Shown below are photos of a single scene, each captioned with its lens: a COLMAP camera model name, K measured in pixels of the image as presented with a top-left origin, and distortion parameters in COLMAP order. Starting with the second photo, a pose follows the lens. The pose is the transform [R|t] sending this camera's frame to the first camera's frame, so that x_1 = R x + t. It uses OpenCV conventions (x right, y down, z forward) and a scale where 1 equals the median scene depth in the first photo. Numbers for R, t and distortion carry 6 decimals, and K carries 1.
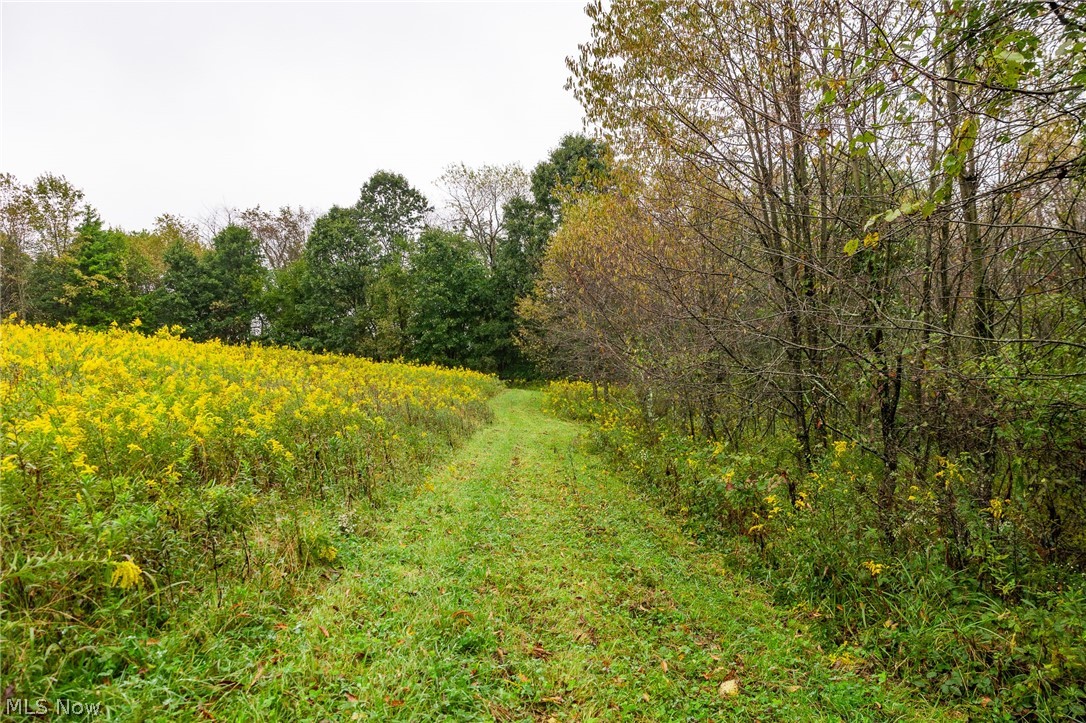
lens RADIAL K [[762.4, 0, 543.0], [0, 762.4, 361.5], [0, 0, 1]] dist [0.000126, 0.000639]
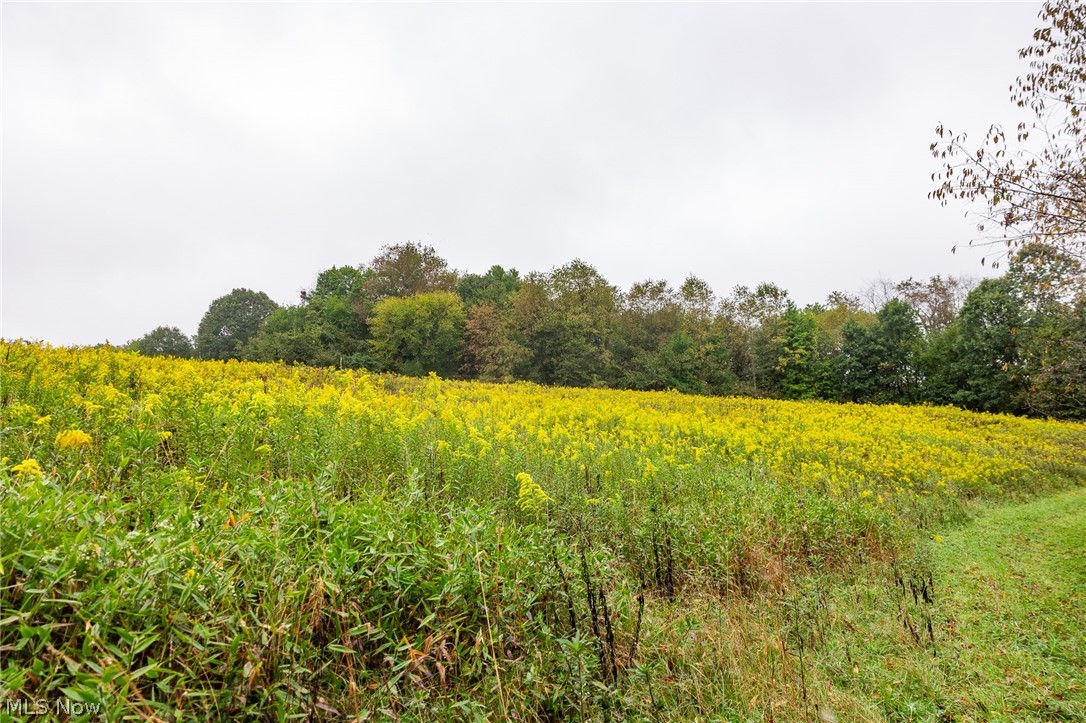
lens RADIAL K [[762.4, 0, 543.0], [0, 762.4, 361.5], [0, 0, 1]] dist [0.000126, 0.000639]
pose [[0.709074, -0.040307, -0.703981, 0.066843], [0.011166, 0.998882, -0.045944, -0.030090], [0.705045, 0.024717, 0.708731, -0.311575]]
